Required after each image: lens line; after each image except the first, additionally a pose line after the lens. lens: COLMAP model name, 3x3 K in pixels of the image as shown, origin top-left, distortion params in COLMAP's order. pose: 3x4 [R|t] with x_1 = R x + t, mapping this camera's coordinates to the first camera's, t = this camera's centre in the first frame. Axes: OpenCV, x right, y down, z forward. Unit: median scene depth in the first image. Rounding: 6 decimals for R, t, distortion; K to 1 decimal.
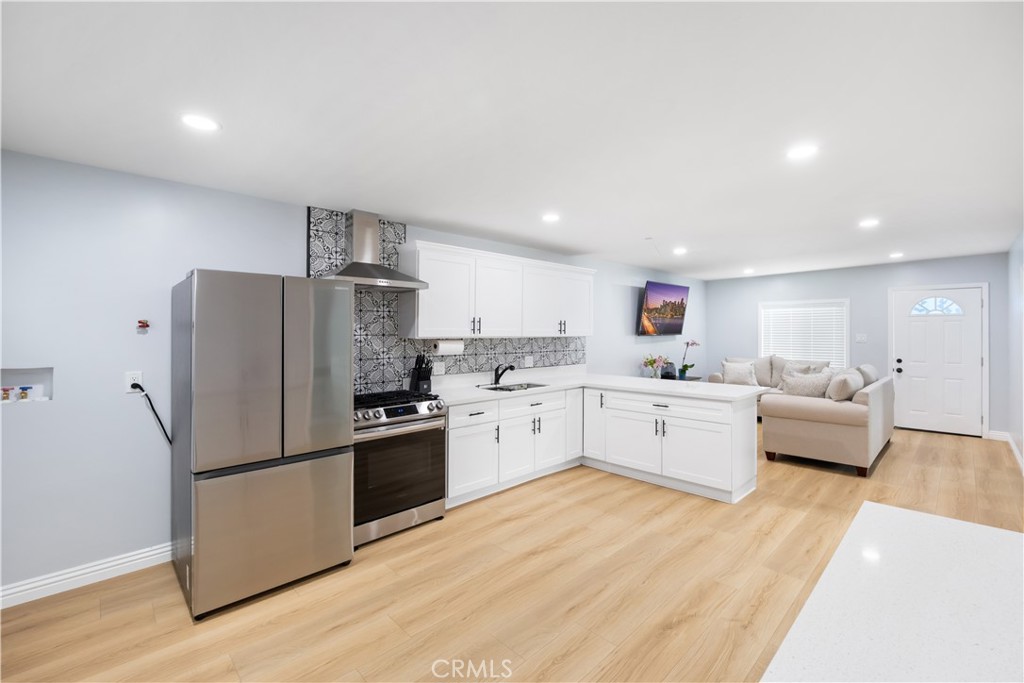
lens RADIAL K [[451.4, 0, 512.0], [0, 451.4, 341.5], [0, 0, 1]] dist [-0.000967, -0.000060]
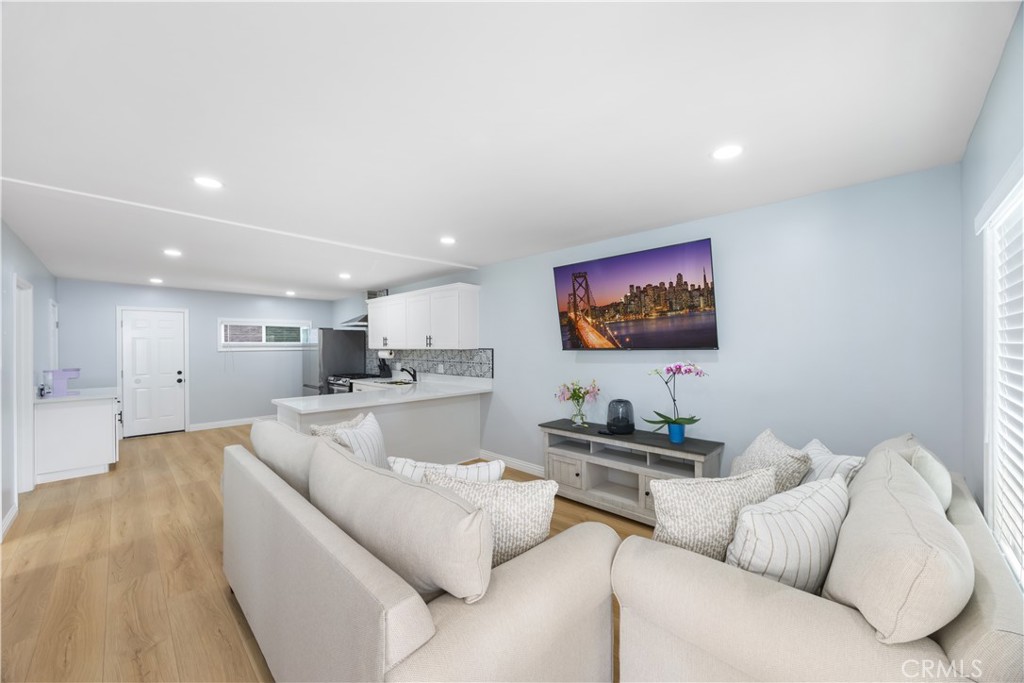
lens RADIAL K [[391.3, 0, 506.6], [0, 391.3, 348.6], [0, 0, 1]] dist [-0.002196, -0.000539]
pose [[0.002636, 0.004348, -0.999987, 1.084041], [-0.021740, 0.999754, 0.004290, -0.019461], [0.999760, 0.021728, 0.002730, 1.131214]]
